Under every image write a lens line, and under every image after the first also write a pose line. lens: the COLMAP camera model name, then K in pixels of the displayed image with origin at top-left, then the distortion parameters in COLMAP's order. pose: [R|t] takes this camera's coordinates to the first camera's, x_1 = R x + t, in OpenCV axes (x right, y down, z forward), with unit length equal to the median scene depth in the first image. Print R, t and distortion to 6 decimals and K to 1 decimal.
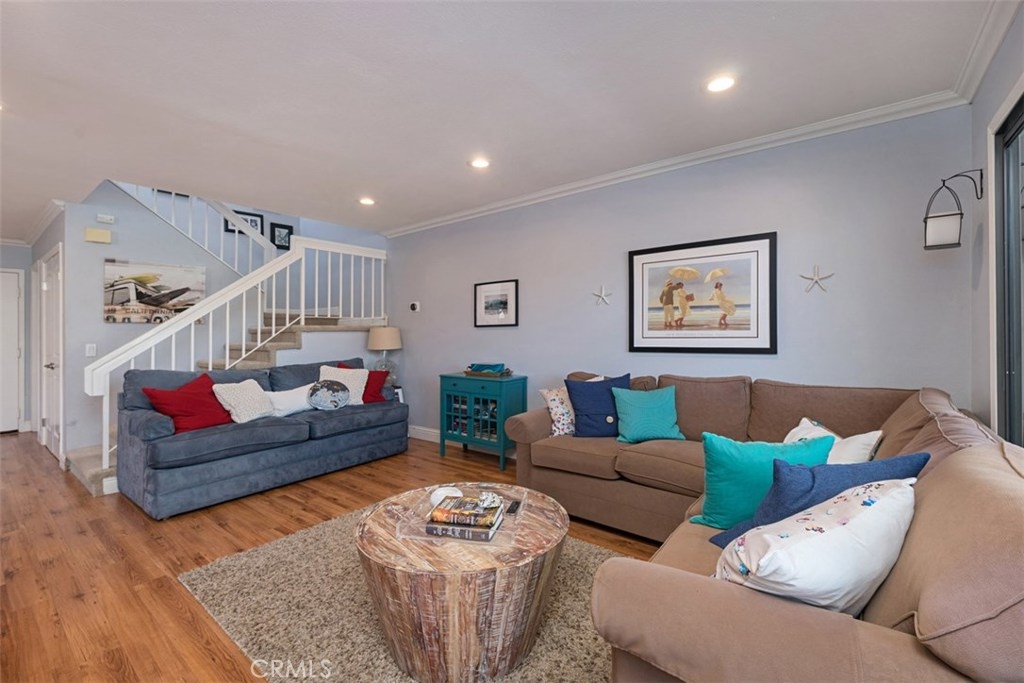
lens RADIAL K [[444.1, 0, 517.1], [0, 444.1, 332.2], [0, 0, 1]] dist [0.003448, -0.000997]
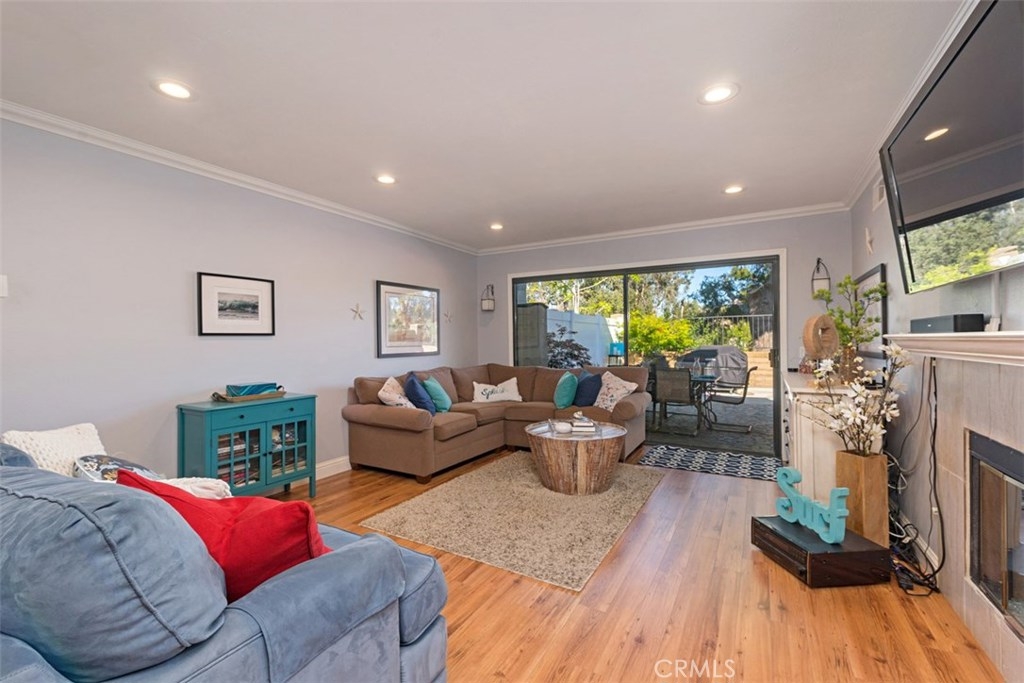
lens RADIAL K [[444.1, 0, 506.6], [0, 444.1, 333.9], [0, 0, 1]] dist [0.003448, -0.000997]
pose [[-0.144729, 0.028485, 0.989061, -0.982115], [0.013625, 0.999548, -0.026793, 0.012649], [-0.989377, 0.009598, -0.145052, 0.744365]]
